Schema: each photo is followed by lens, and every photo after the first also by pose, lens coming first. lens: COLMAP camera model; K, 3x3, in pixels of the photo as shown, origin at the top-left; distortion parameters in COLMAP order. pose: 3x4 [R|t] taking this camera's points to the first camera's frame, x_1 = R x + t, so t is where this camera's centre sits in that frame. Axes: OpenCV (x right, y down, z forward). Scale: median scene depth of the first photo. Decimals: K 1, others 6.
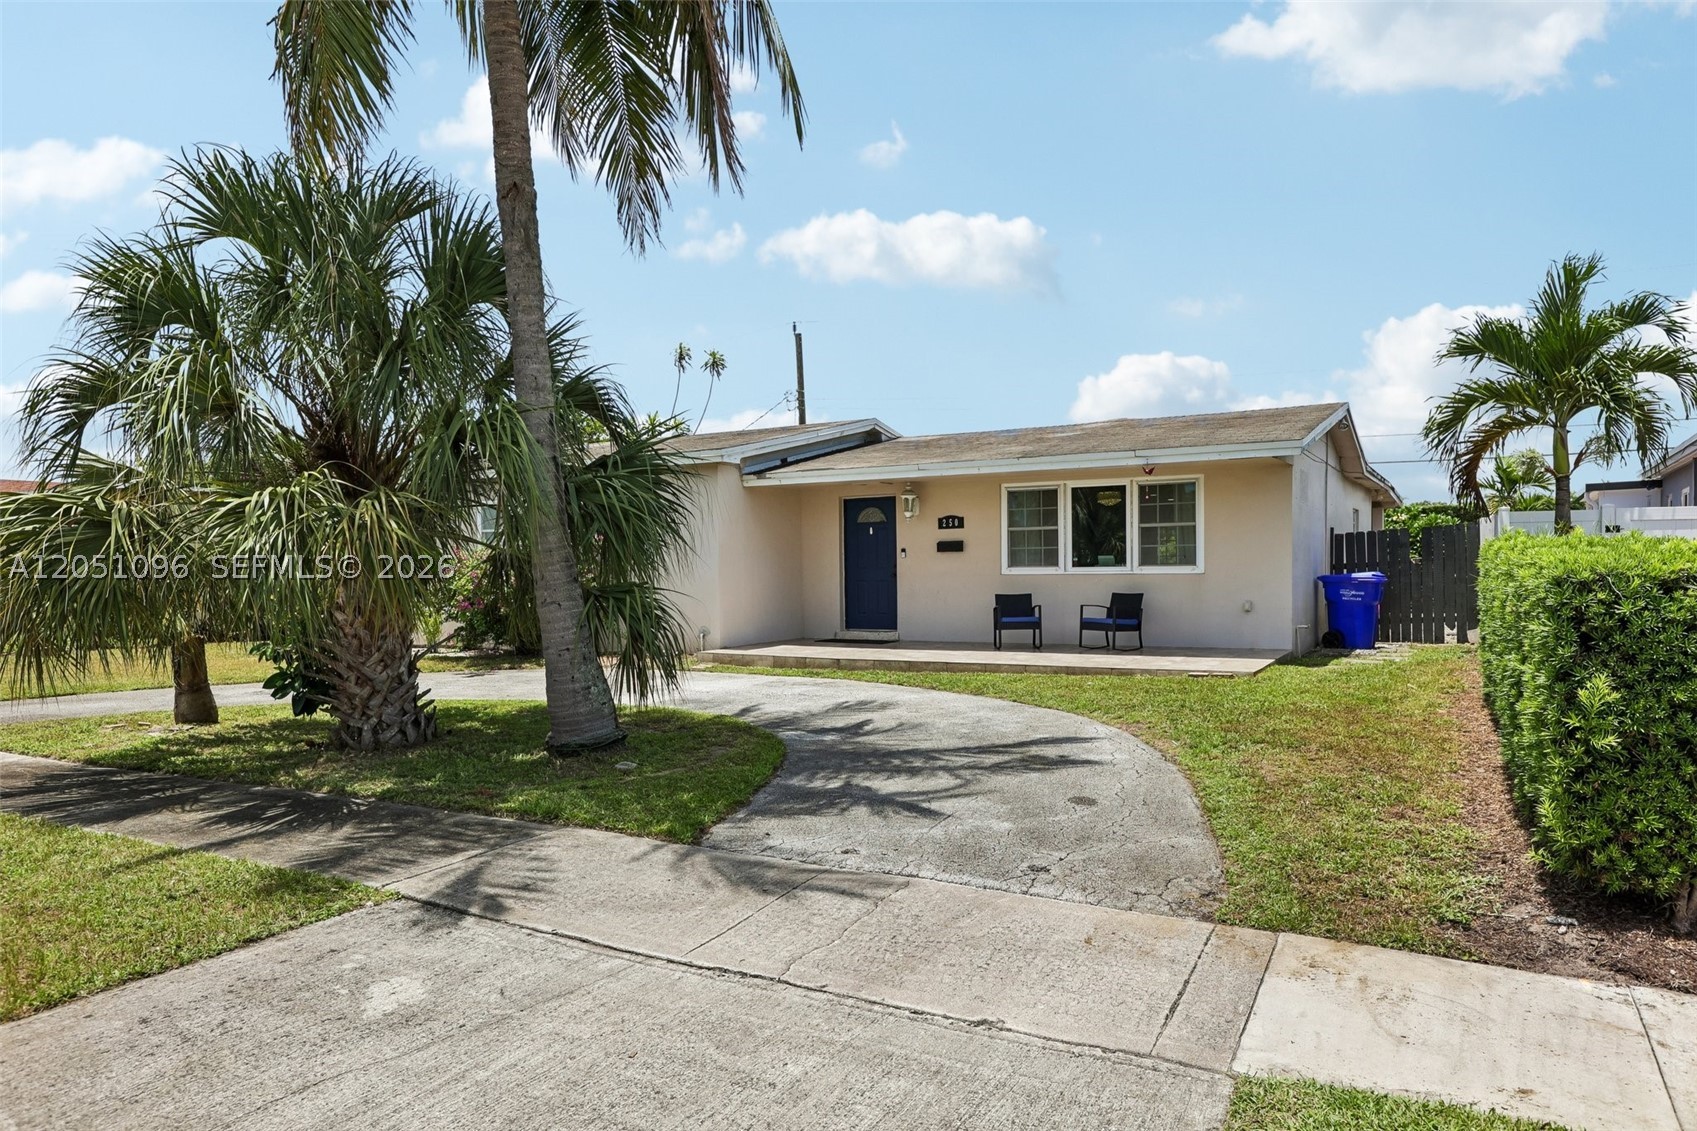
lens RADIAL K [[1114.5, 0, 848.7], [0, 1114.5, 603.5], [0, 0, 1]] dist [-0.000513, 0.002147]
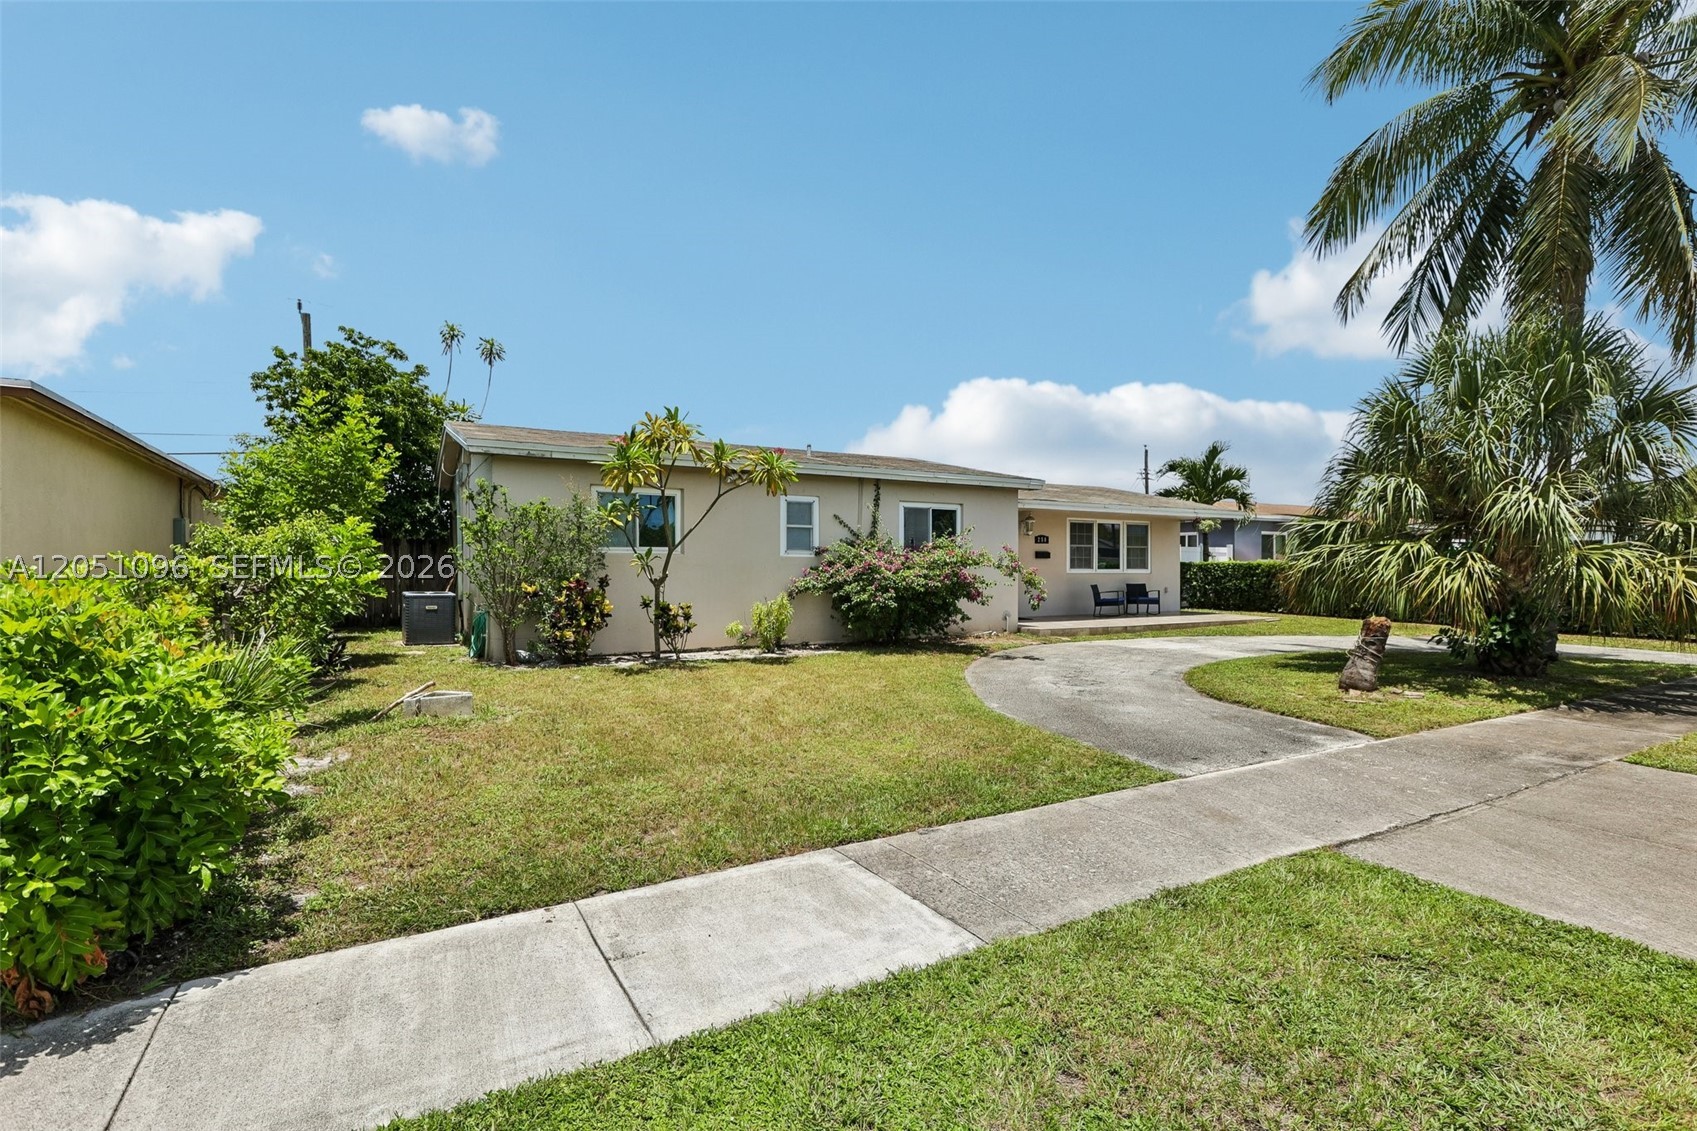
lens RADIAL K [[835.4, 0, 844.7], [0, 835.4, 569.9], [0, 0, 1]] dist [0.000107, 0.000029]
pose [[0.476671, 0.011725, 0.879004, -1.105630], [0.021555, 0.999455, -0.025020, -0.007500], [-0.878818, 0.030873, 0.476158, 0.717097]]
